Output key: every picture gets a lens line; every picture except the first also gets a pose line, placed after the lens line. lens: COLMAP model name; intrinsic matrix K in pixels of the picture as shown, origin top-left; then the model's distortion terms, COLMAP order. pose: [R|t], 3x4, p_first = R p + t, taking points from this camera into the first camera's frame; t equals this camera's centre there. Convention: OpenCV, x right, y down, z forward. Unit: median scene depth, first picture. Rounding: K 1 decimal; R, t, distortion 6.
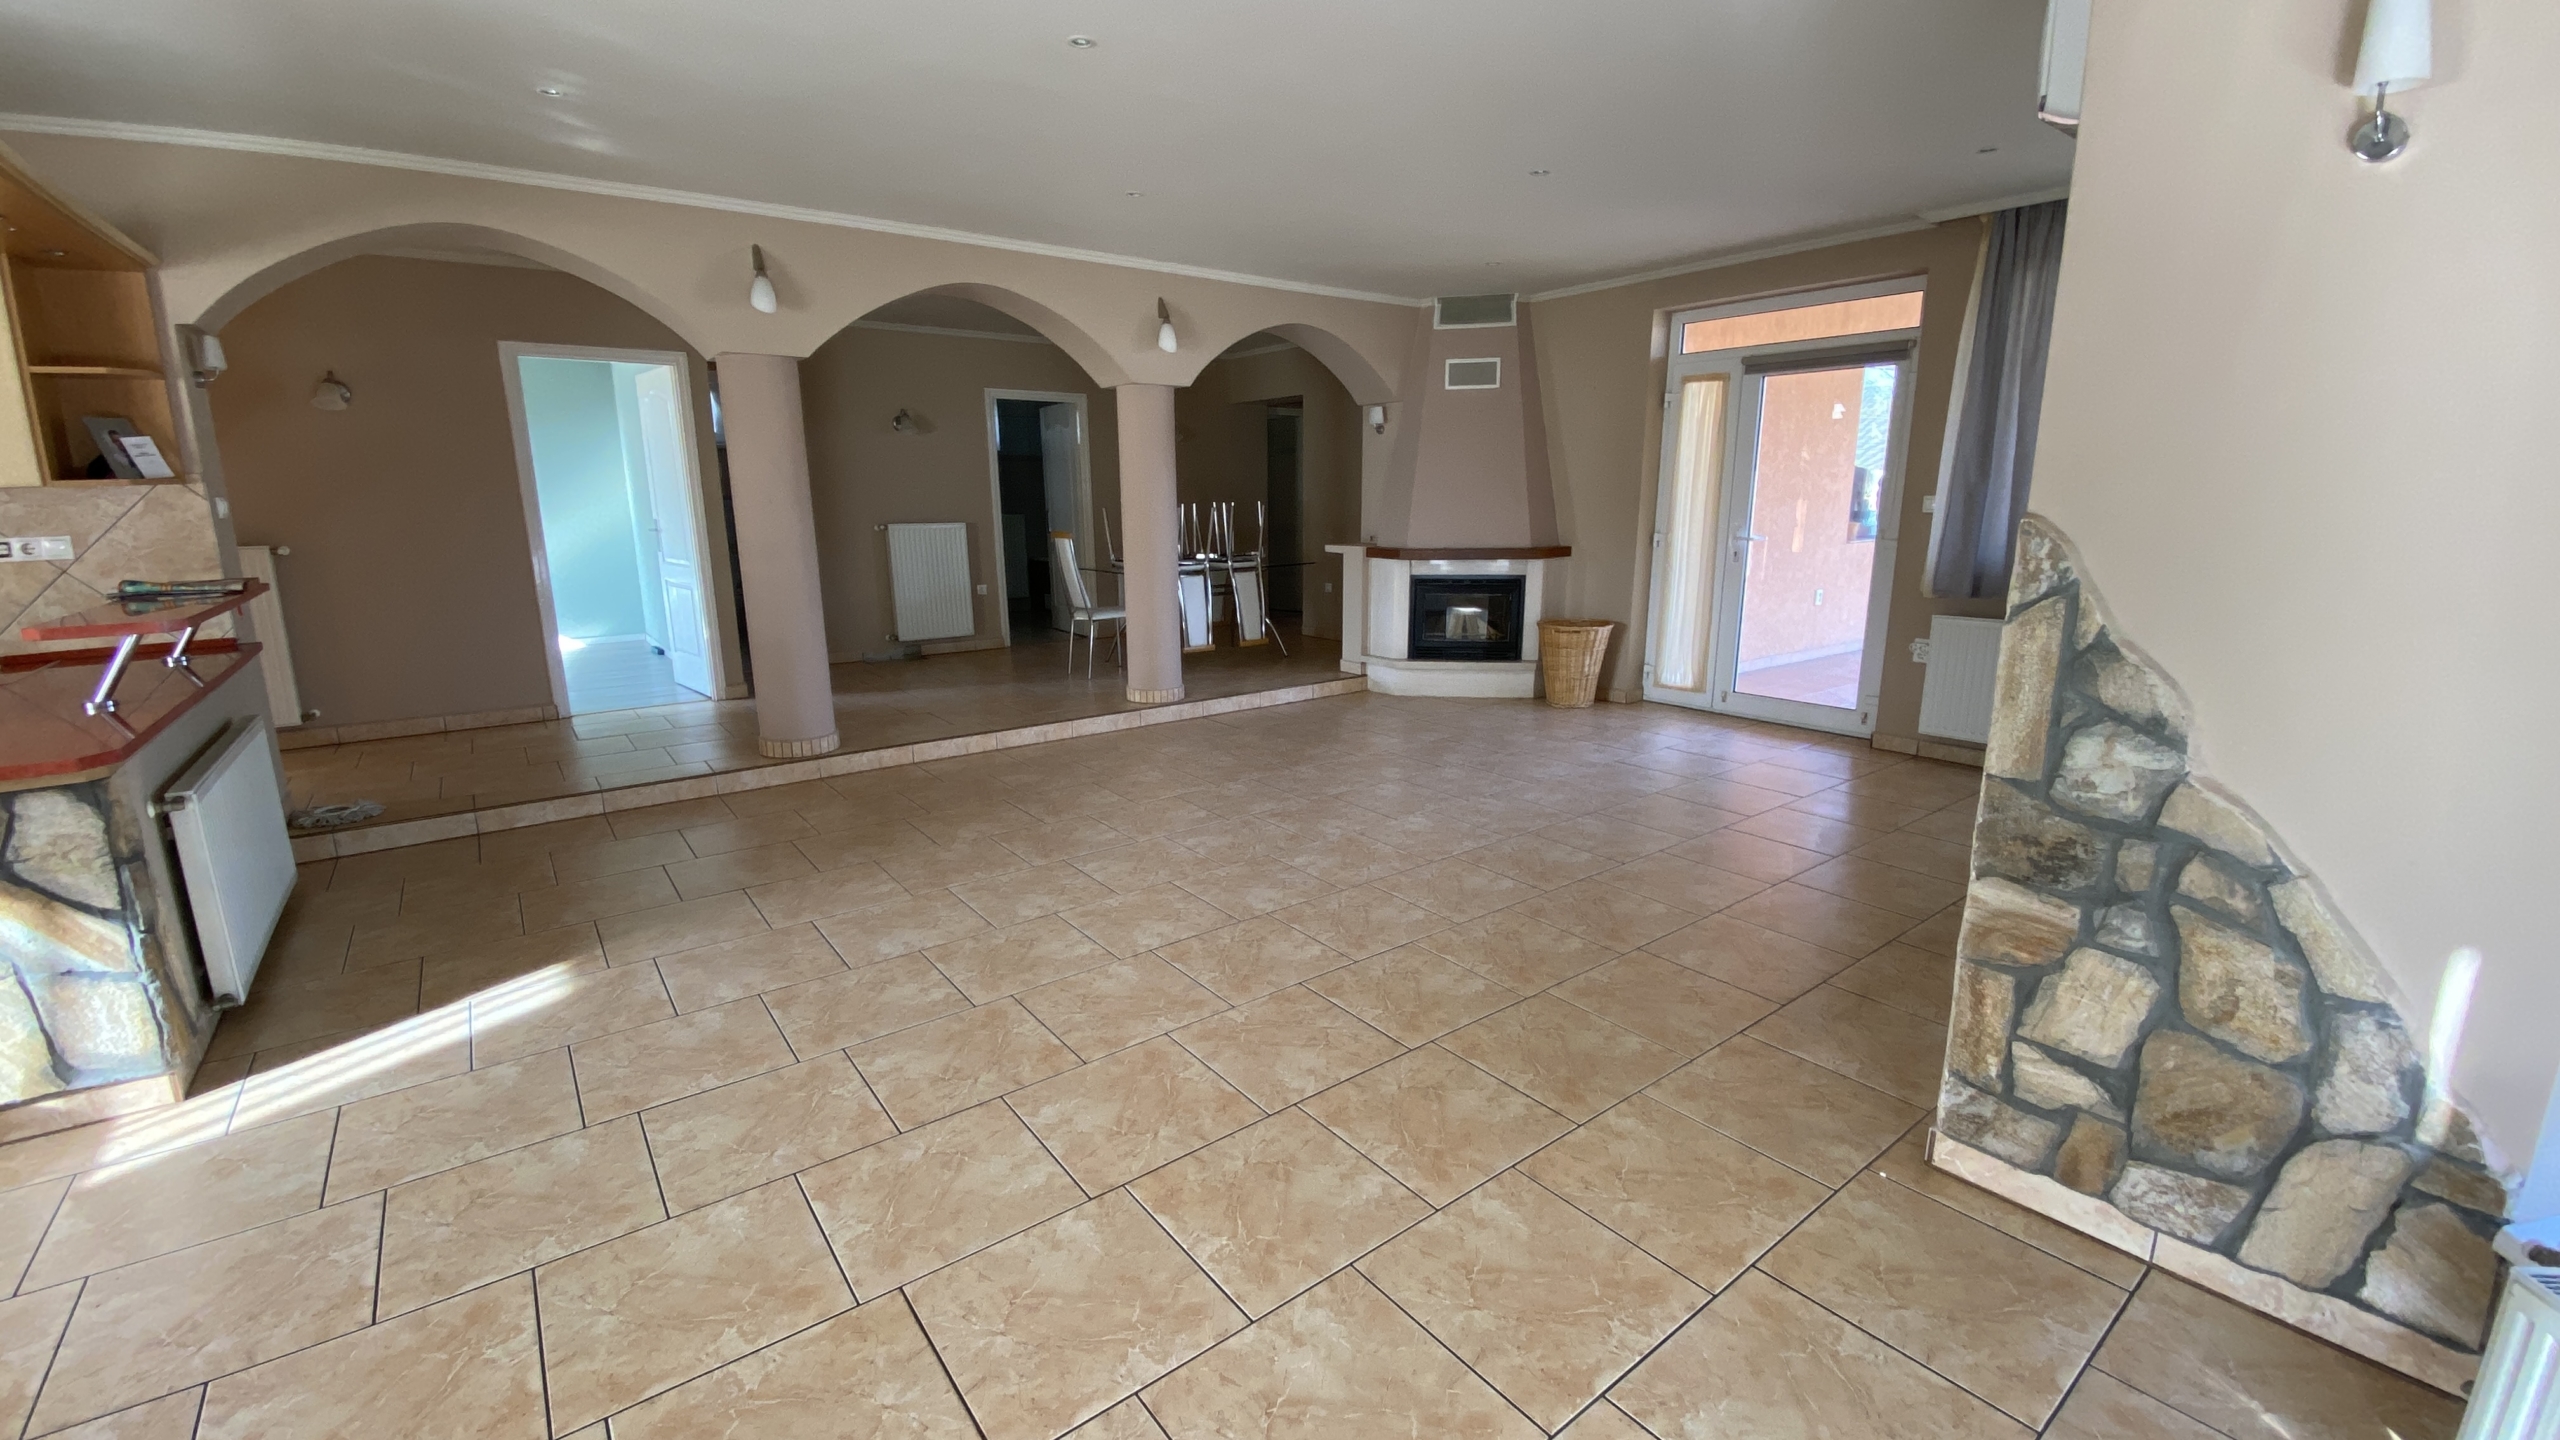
lens RADIAL K [[1045.1, 0, 1279.2], [0, 1045.1, 727.6], [0, 0, 1]] dist [-0.015347, -0.007973]
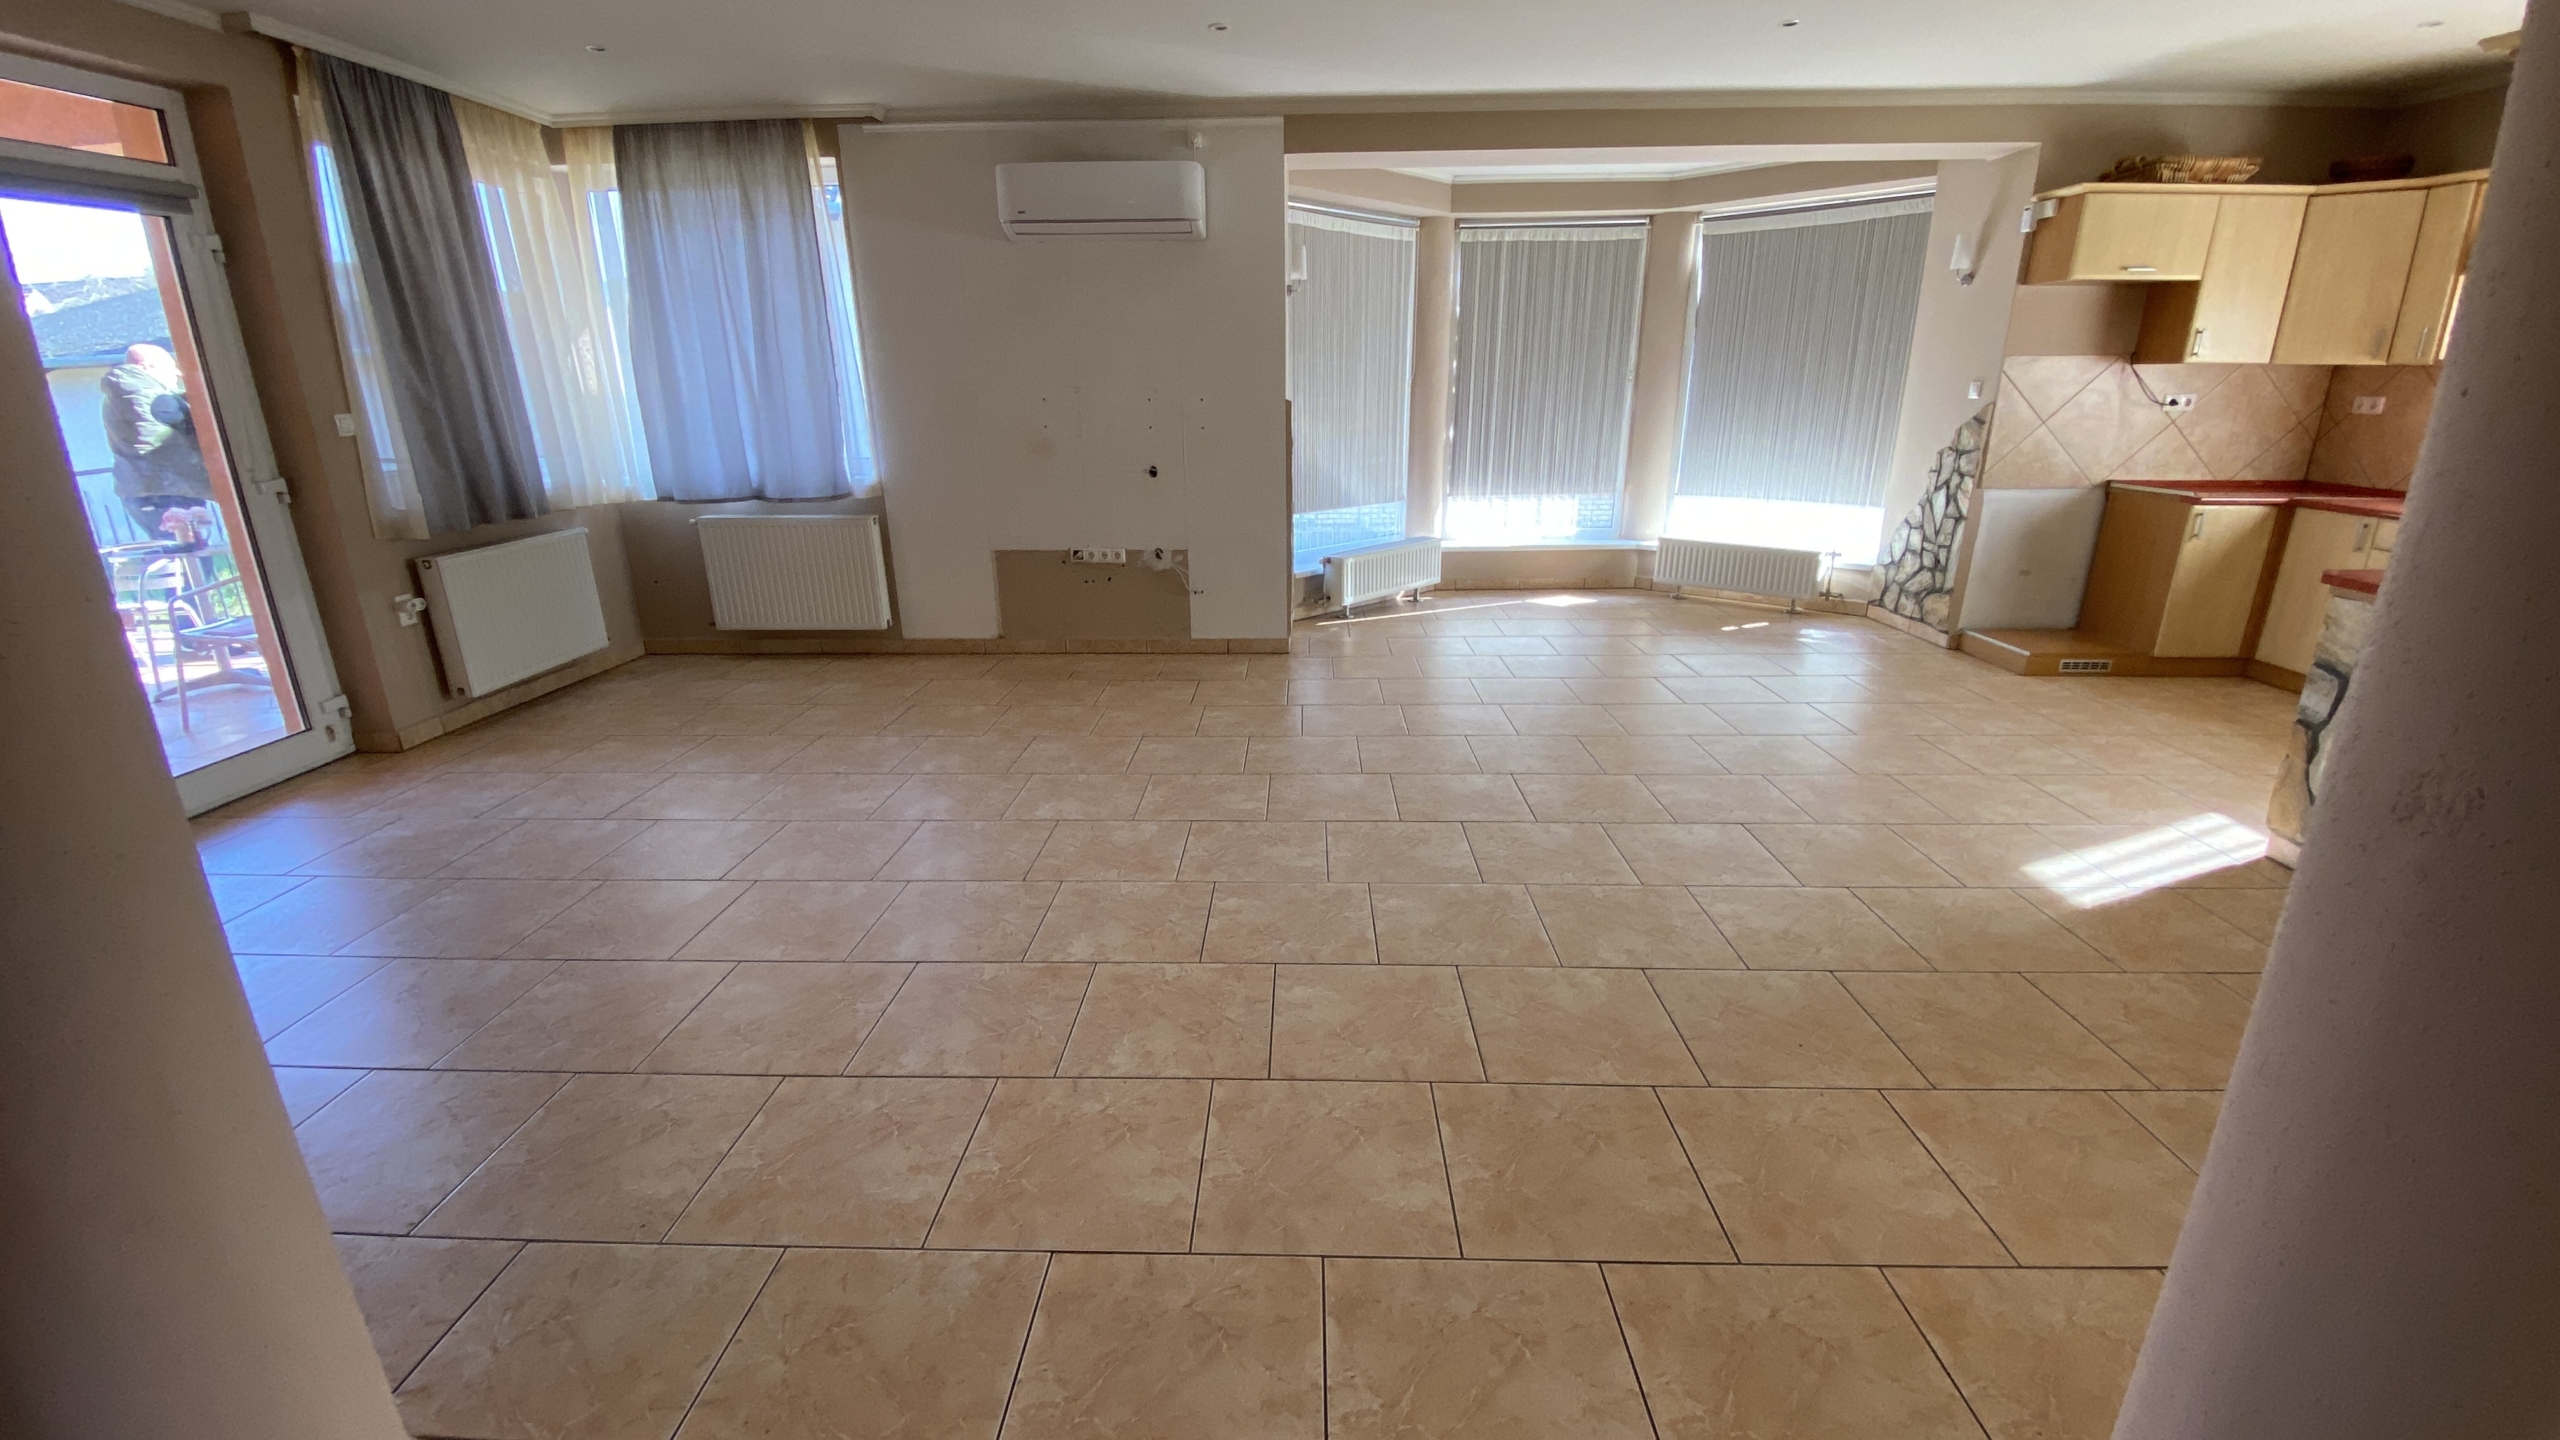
lens RADIAL K [[1045.1, 0, 1275.6], [0, 1045.1, 721.5], [0, 0, 1]] dist [-0.015347, -0.007973]
pose [[-0.776004, -0.174704, 0.606049, -0.522632], [0.155695, 0.878079, 0.452478, -0.335617], [-0.611209, 0.445484, -0.654193, 1.522433]]
